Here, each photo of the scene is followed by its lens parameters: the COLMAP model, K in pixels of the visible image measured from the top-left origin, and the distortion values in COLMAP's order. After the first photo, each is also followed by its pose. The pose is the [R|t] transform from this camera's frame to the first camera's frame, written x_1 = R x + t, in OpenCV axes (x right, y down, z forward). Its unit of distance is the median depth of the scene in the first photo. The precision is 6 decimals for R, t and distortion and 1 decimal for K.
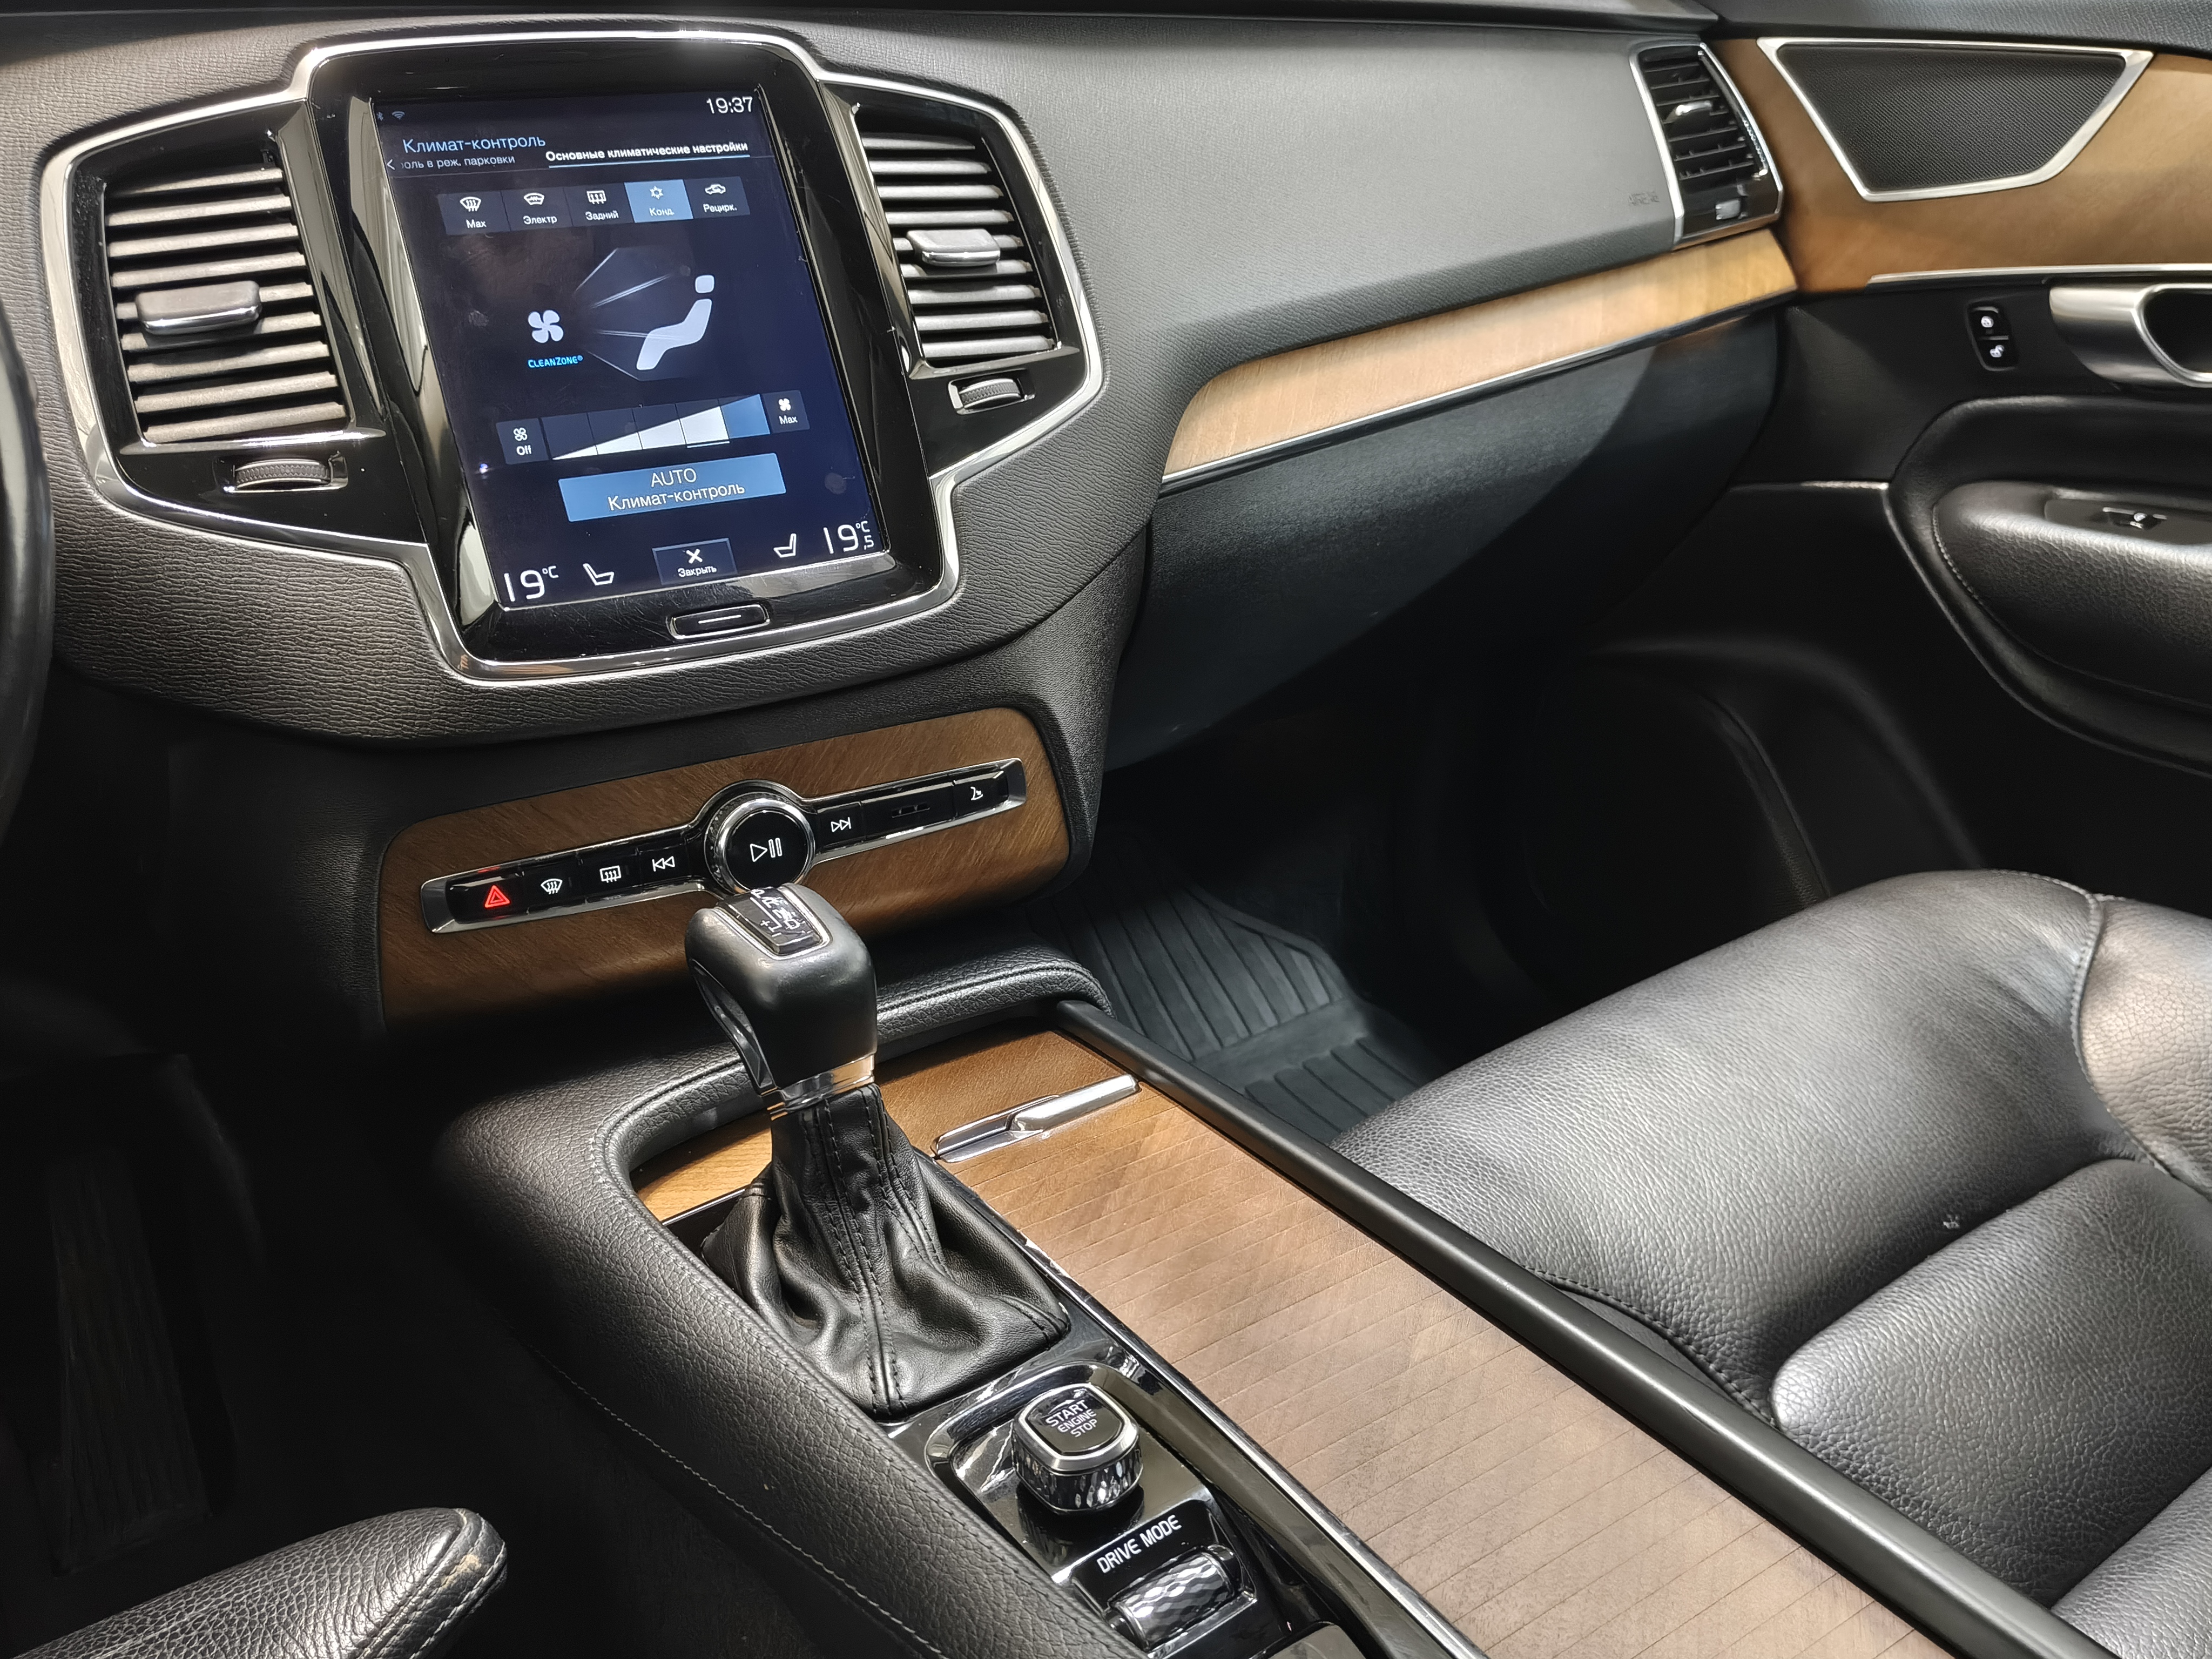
lens RADIAL K [[1848.7, 0, 1091.2], [0, 1848.7, 837.3], [0, 0, 1]] dist [0.051952, -0.059786]
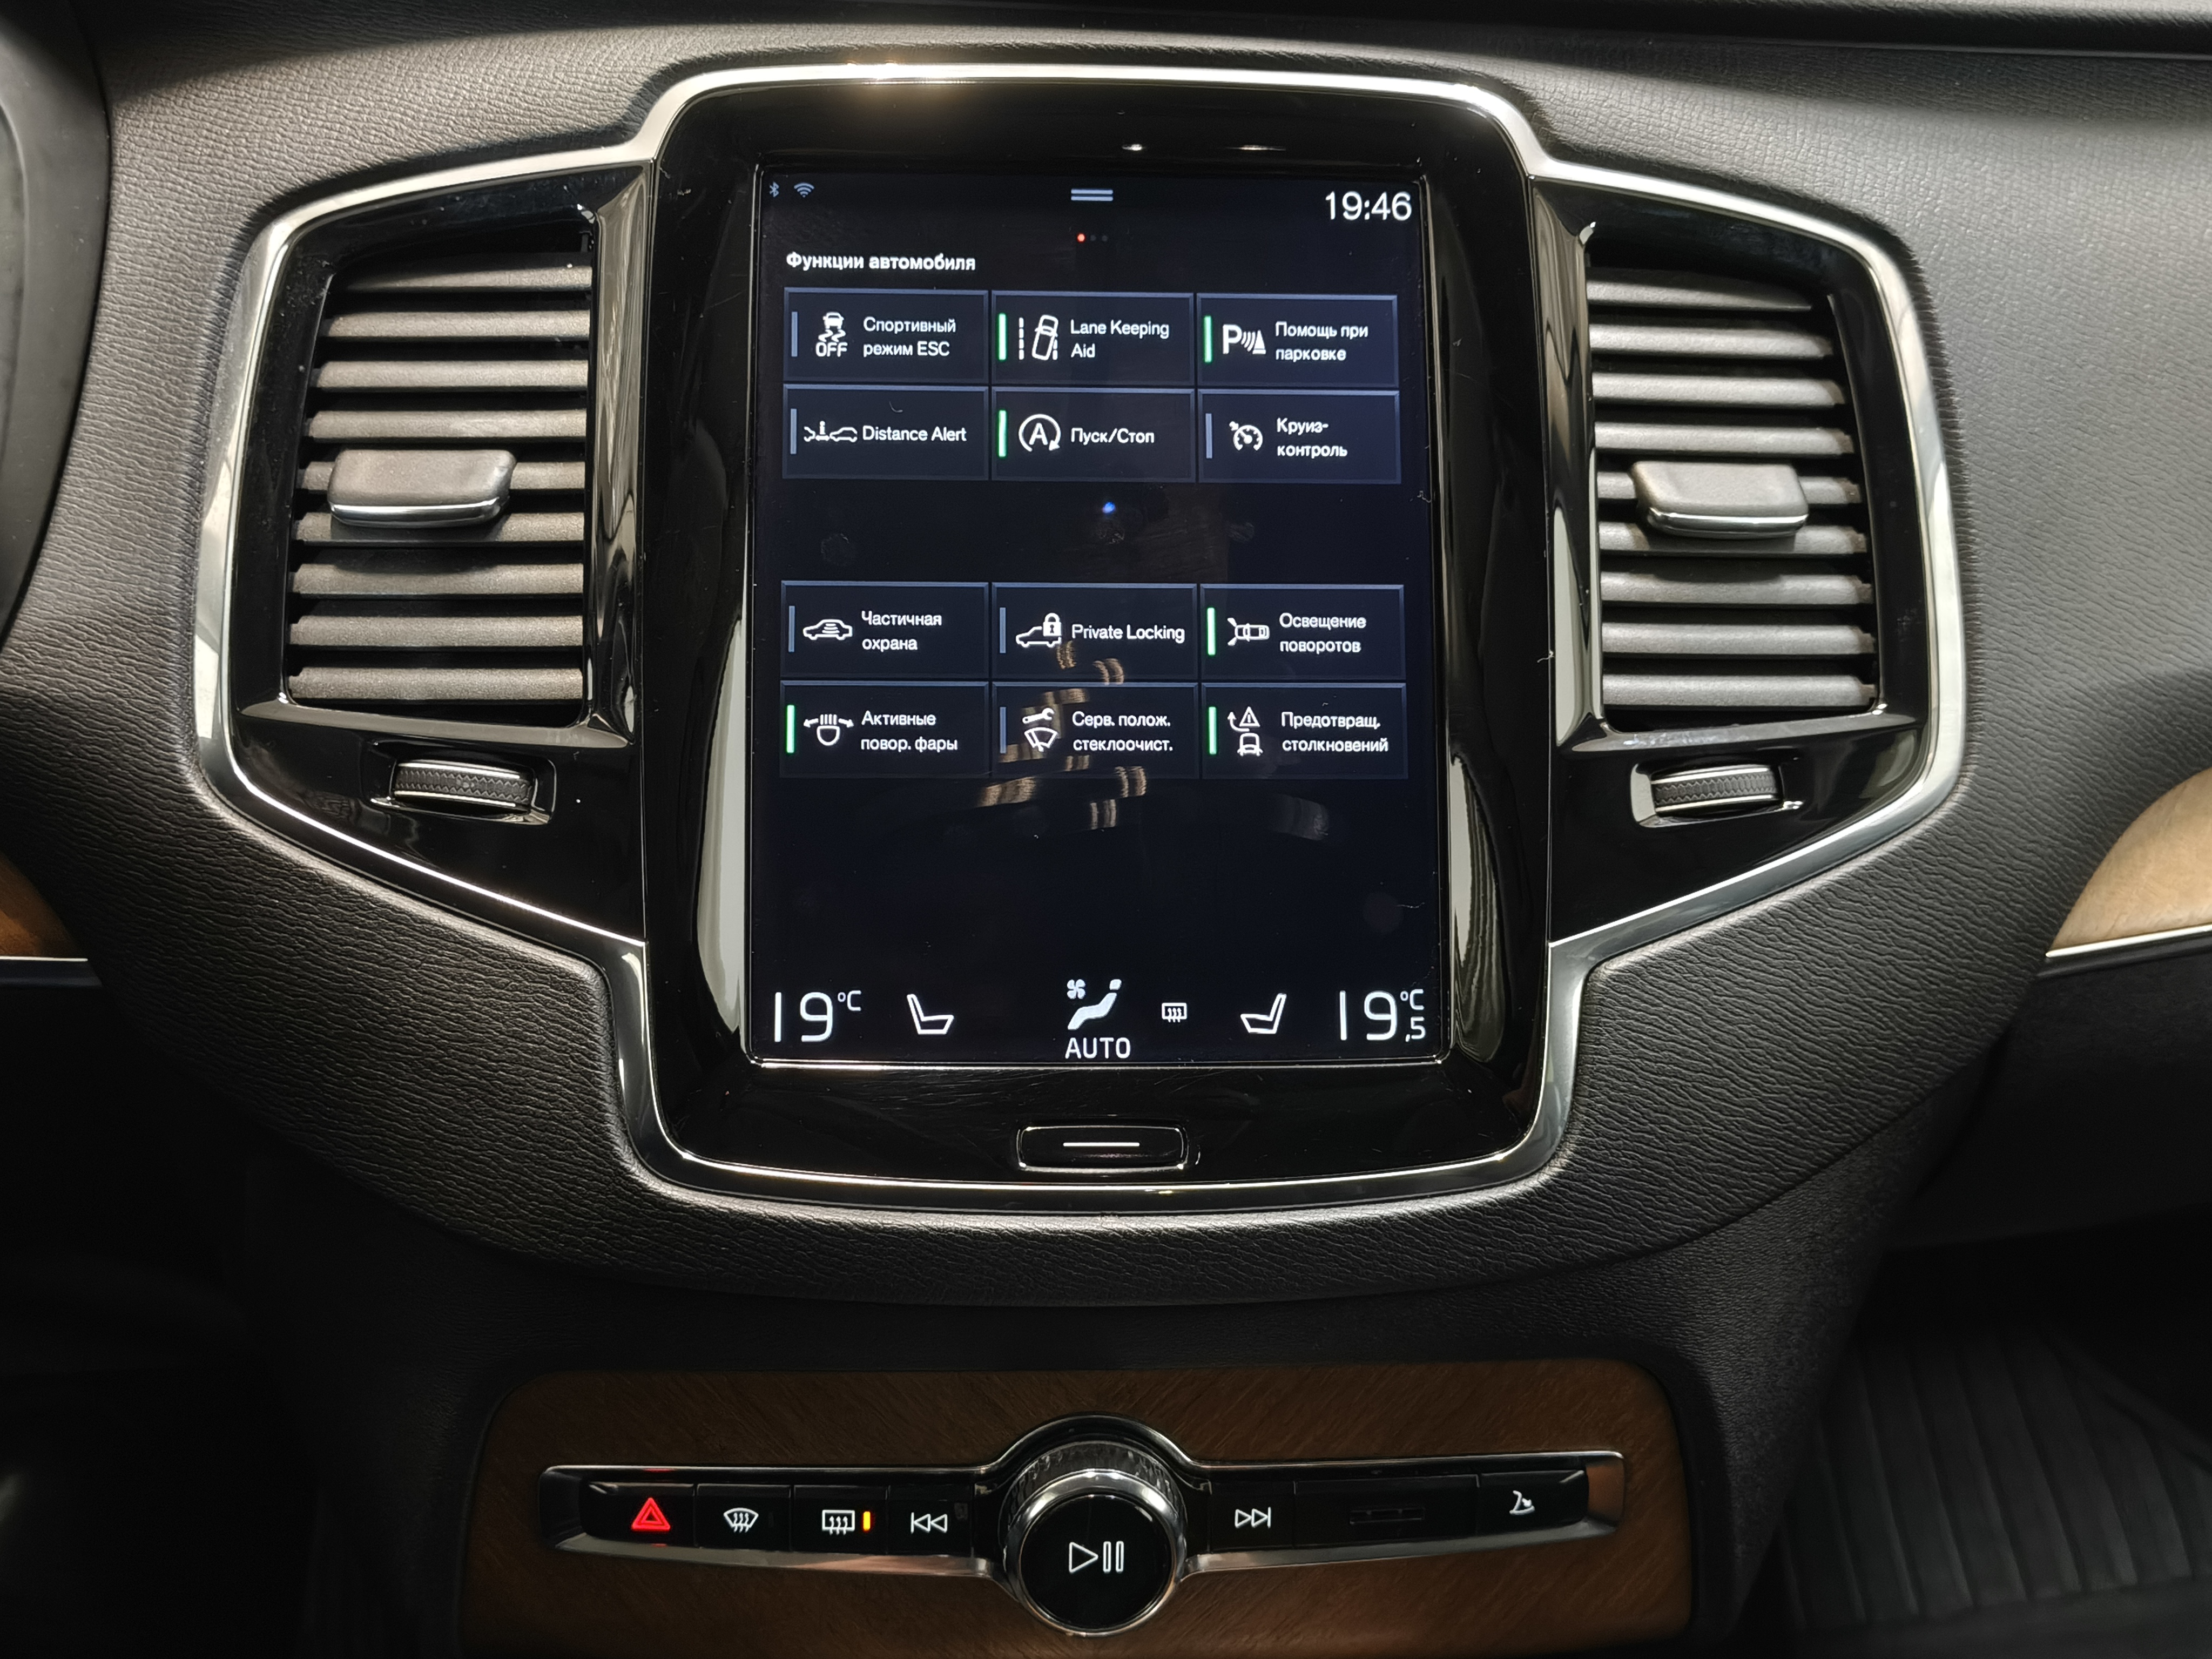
lens RADIAL K [[2295.7, 0, 1104.9], [0, 2295.7, 822.3], [0, 0, 1]] dist [0.046065, 0.000000]
pose [[0.906439, 0.219419, -0.360866, 0.029497], [-0.211917, 0.975396, 0.060774, -0.250450], [0.365323, 0.021386, 0.930635, 0.343887]]
